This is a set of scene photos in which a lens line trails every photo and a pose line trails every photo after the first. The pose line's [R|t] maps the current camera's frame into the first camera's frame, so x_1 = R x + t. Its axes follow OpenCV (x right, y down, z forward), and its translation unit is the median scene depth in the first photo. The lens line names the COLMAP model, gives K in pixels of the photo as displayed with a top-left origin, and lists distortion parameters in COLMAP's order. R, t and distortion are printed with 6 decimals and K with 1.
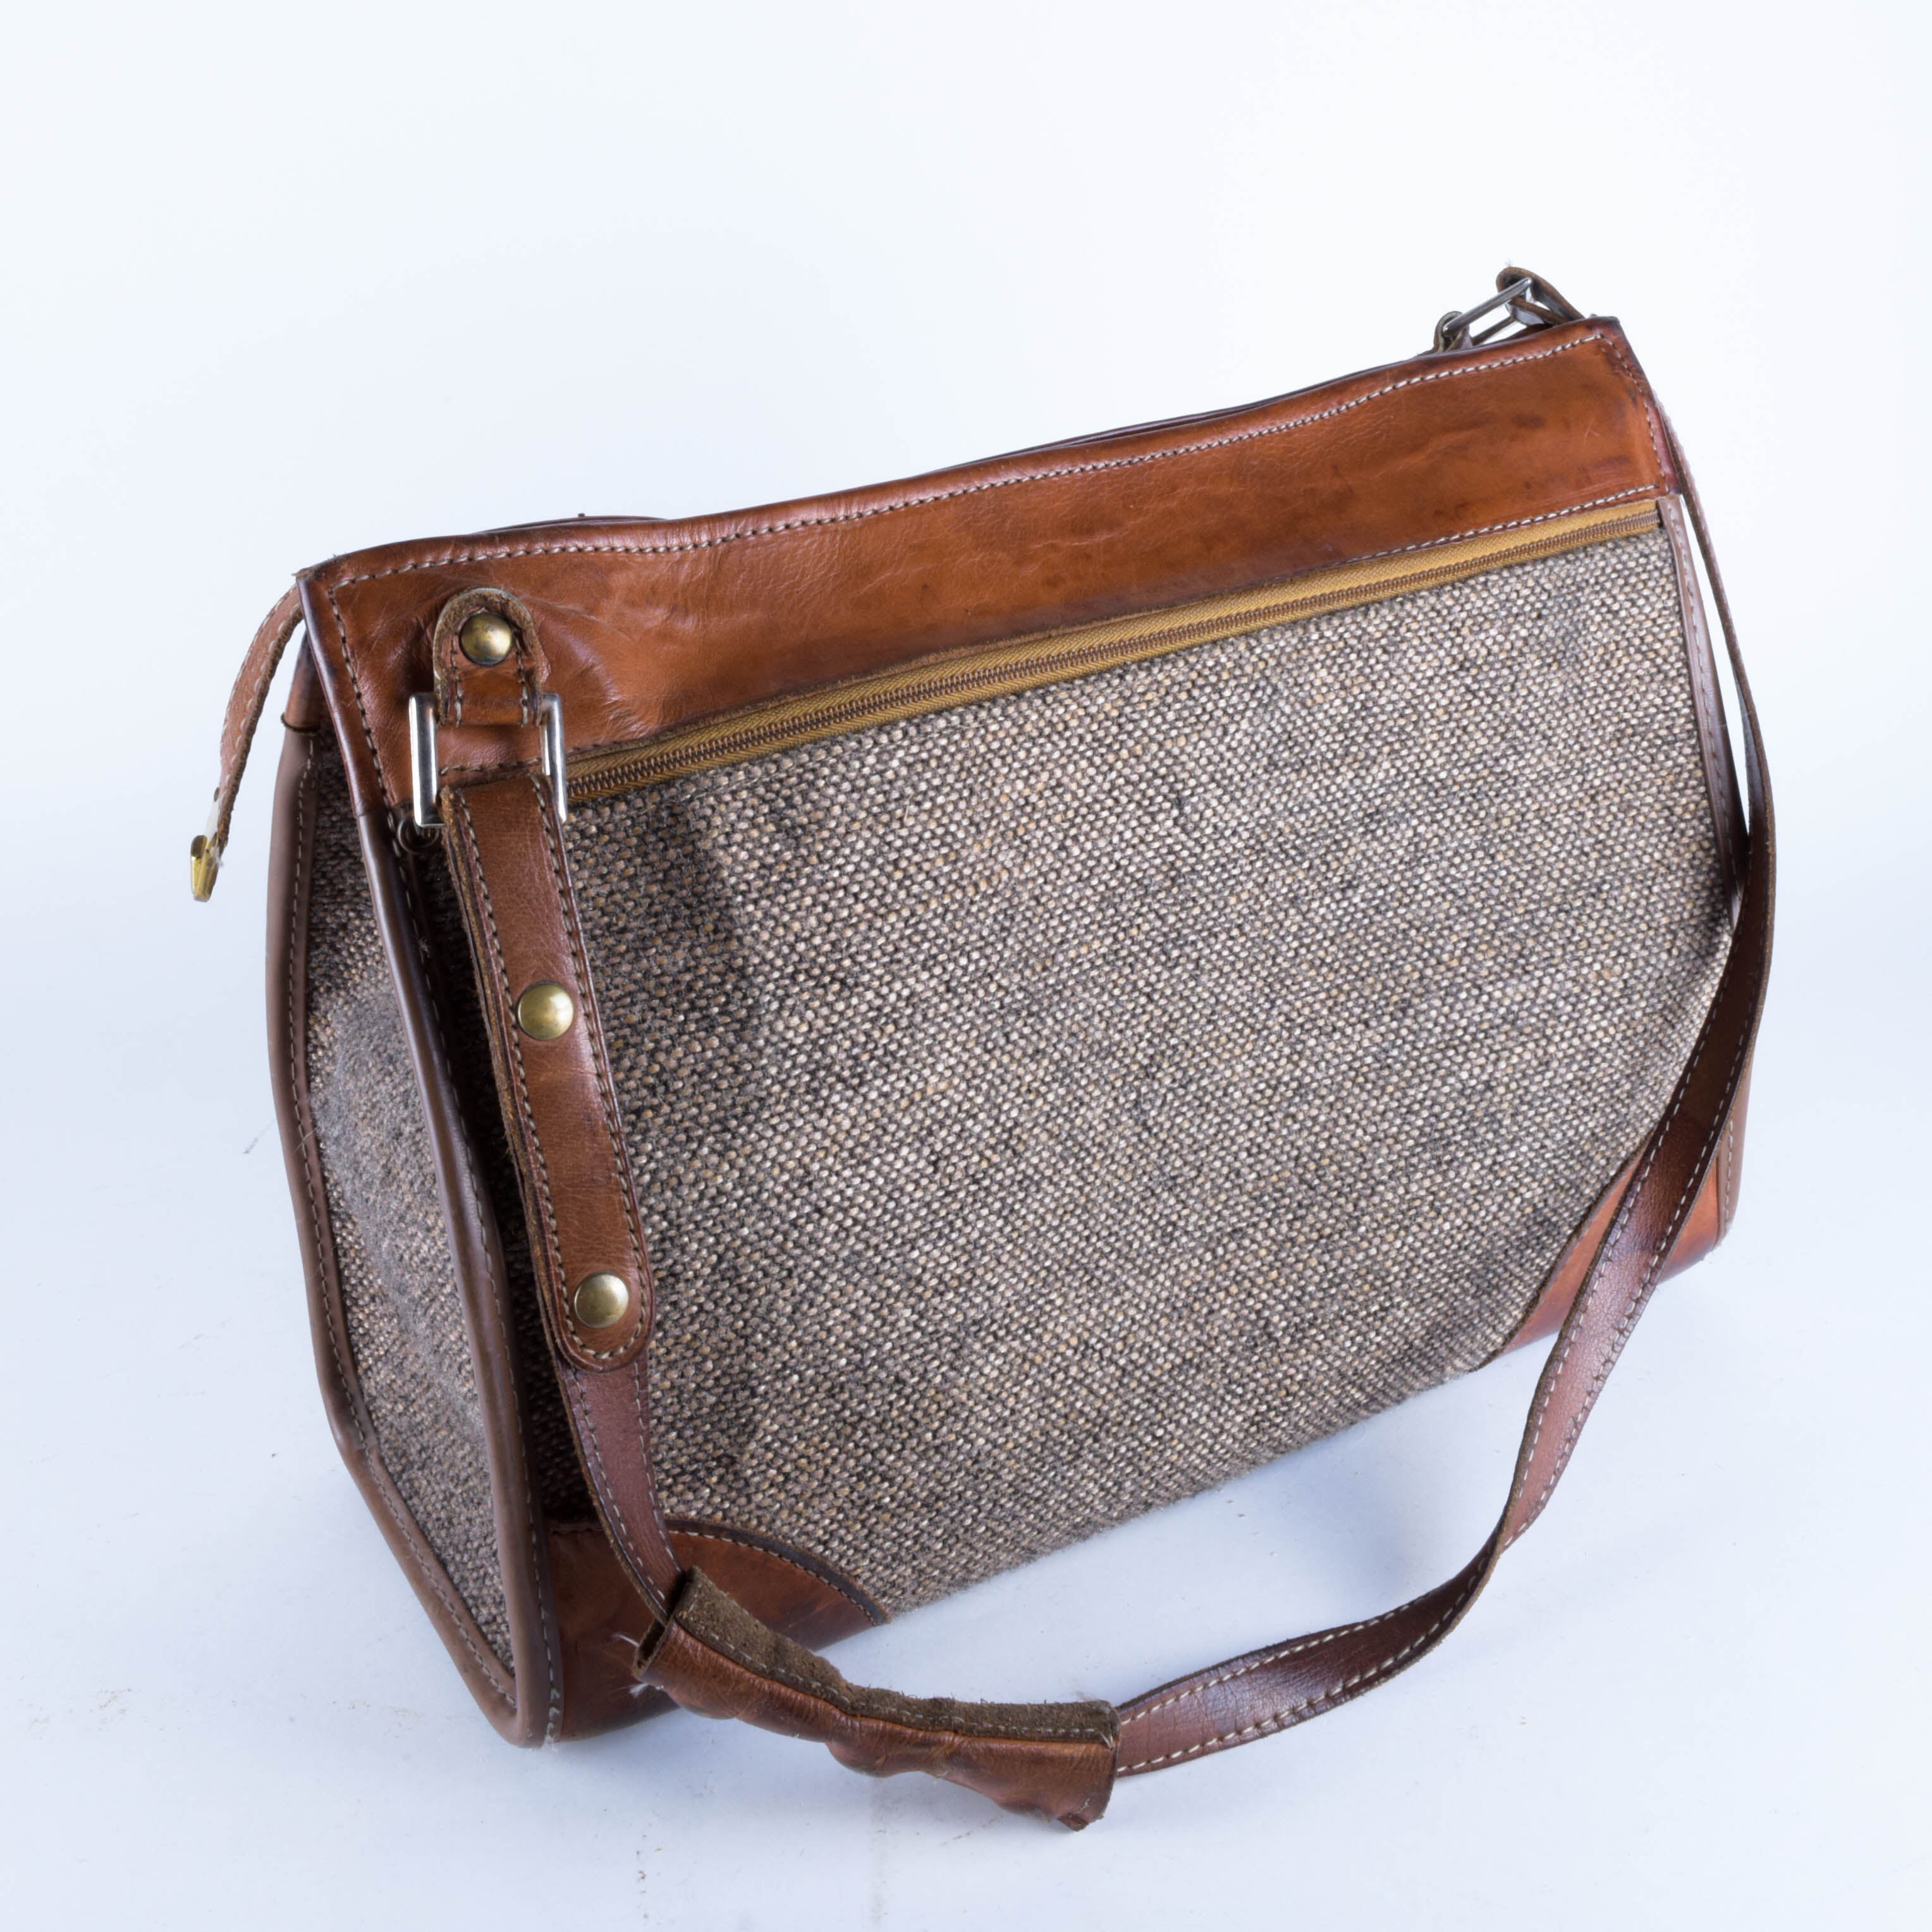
lens RADIAL K [[2480.4, 0, 984.0], [0, 2480.4, 689.1], [0, 0, 1]] dist [-0.019004, 0.000000]
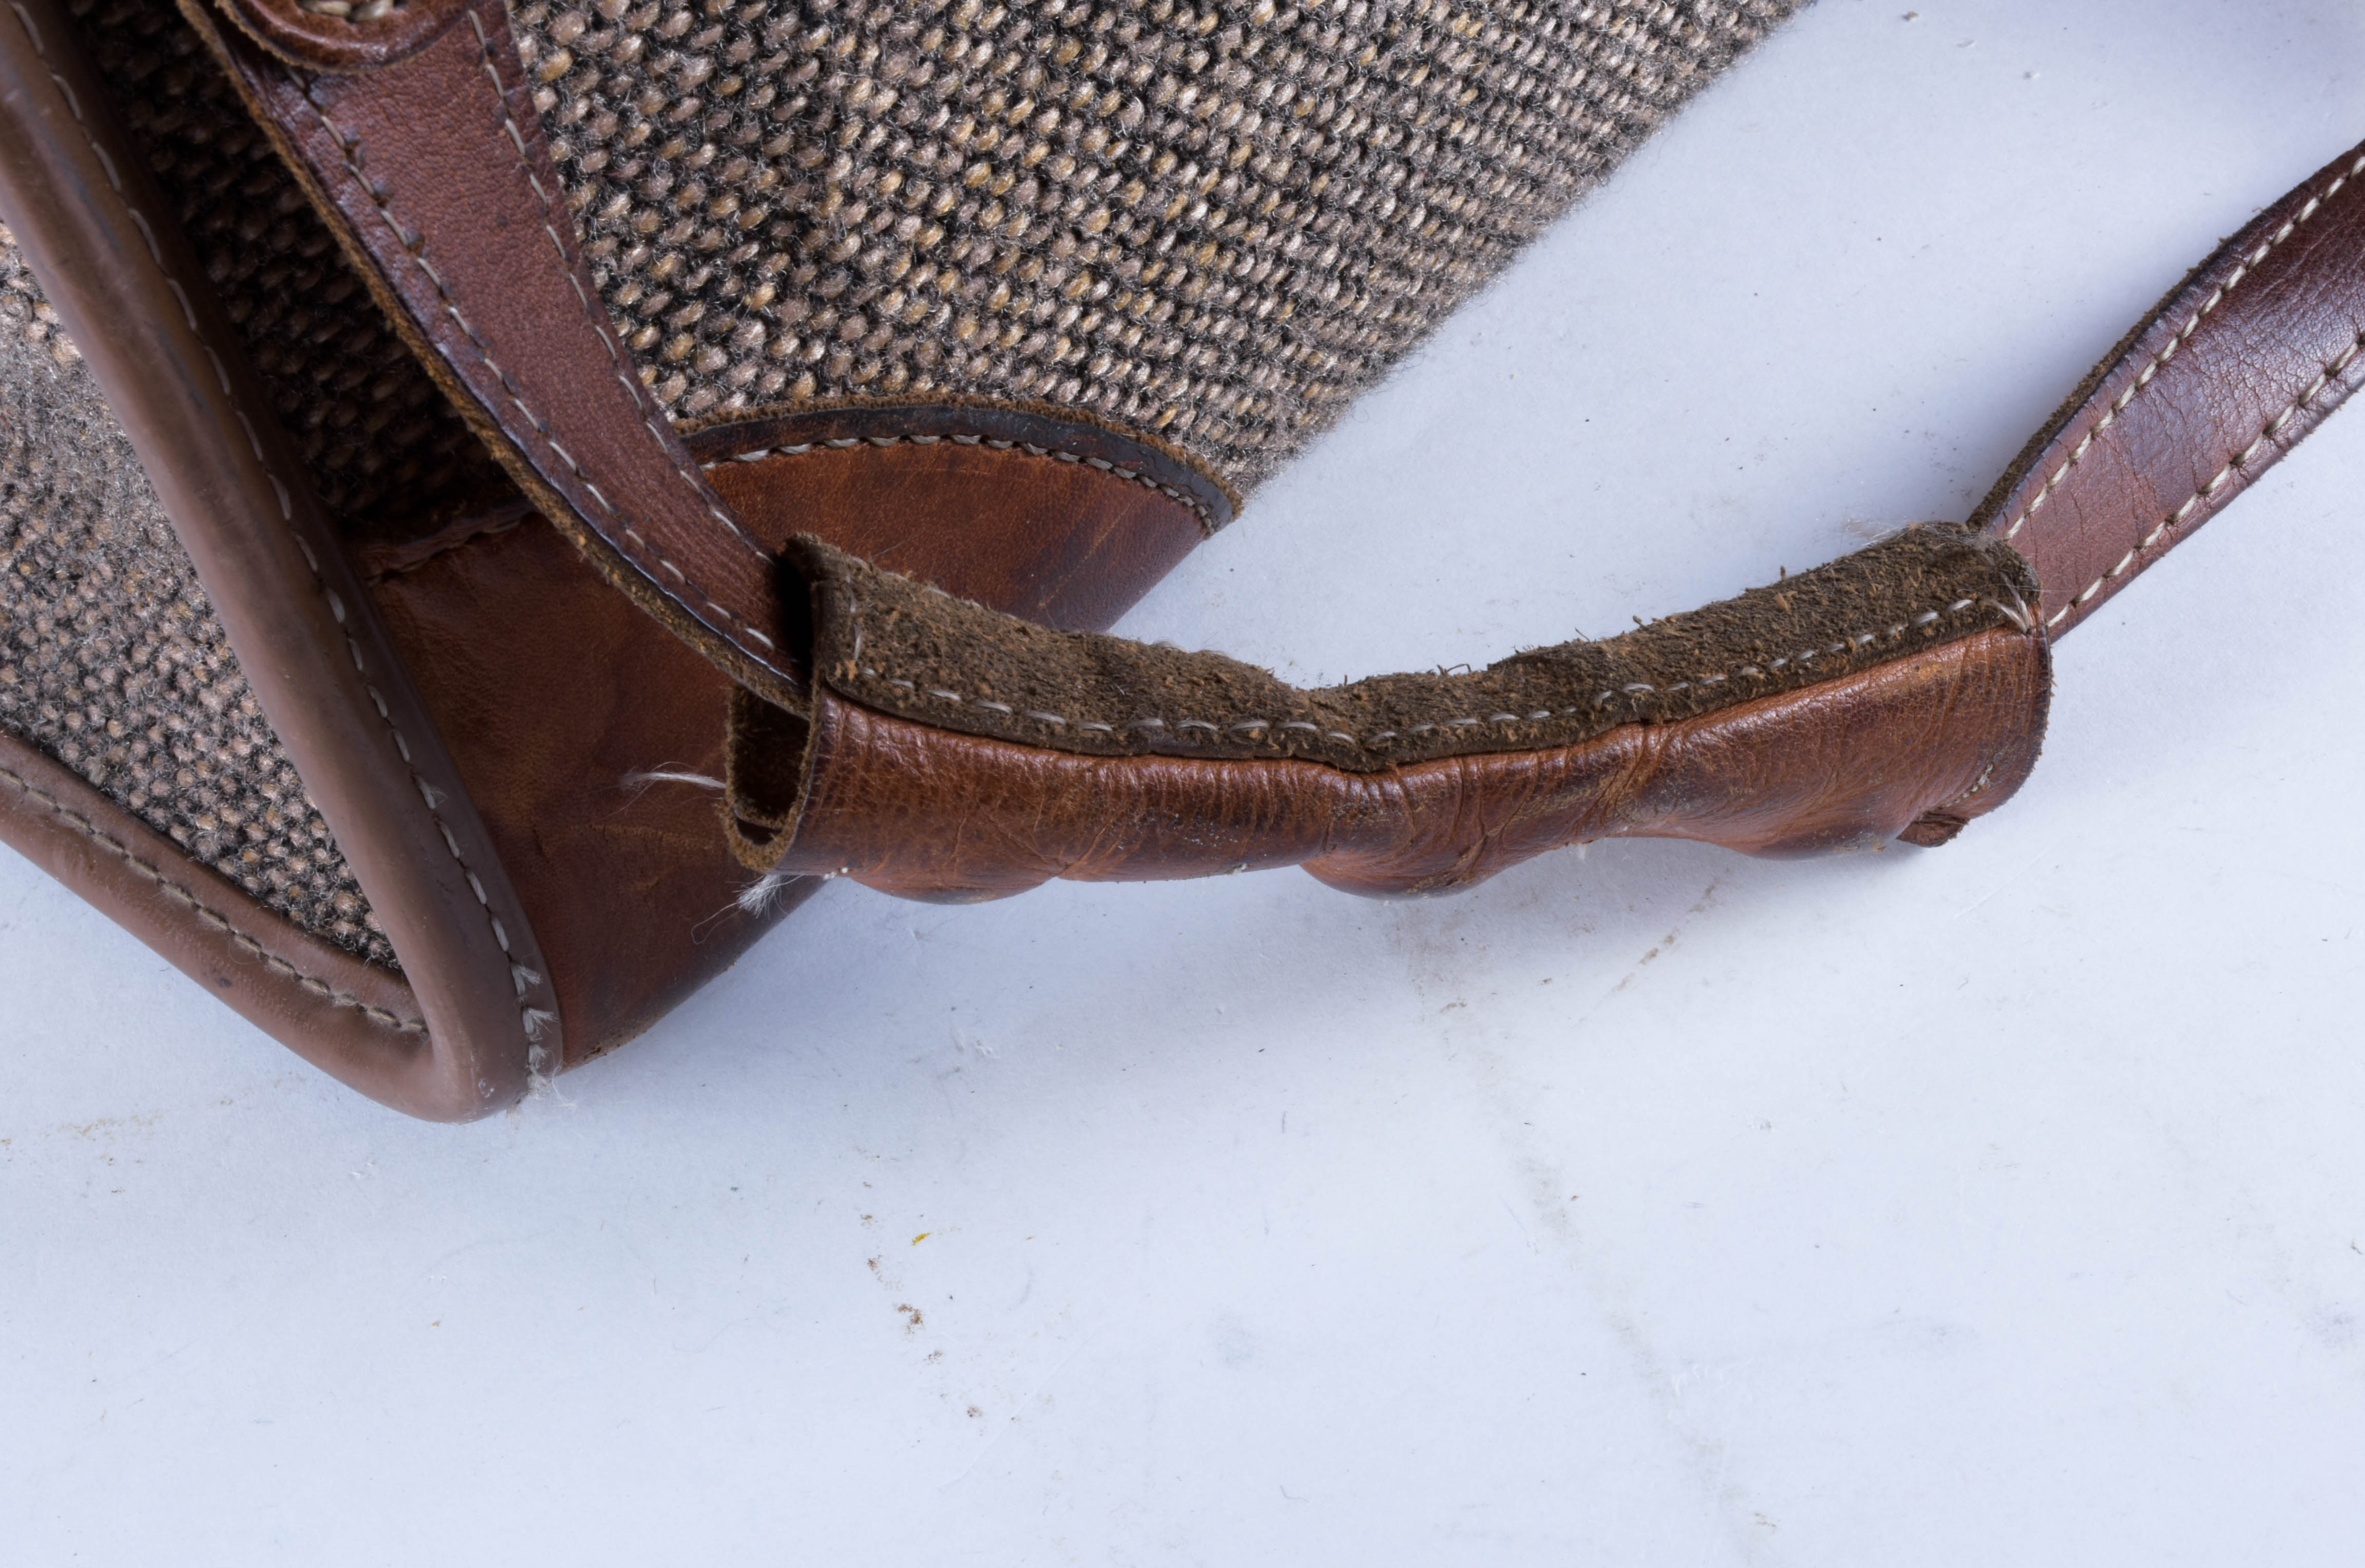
lens RADIAL K [[3928.5, 0, 1168.6], [0, 3928.5, 805.7], [0, 0, 1]] dist [-0.015388, 0.000000]
pose [[0.944269, -0.315529, 0.093796, -0.116432], [0.243088, 0.860545, 0.447628, 0.135541], [-0.221955, -0.399881, 0.889287, 0.427924]]
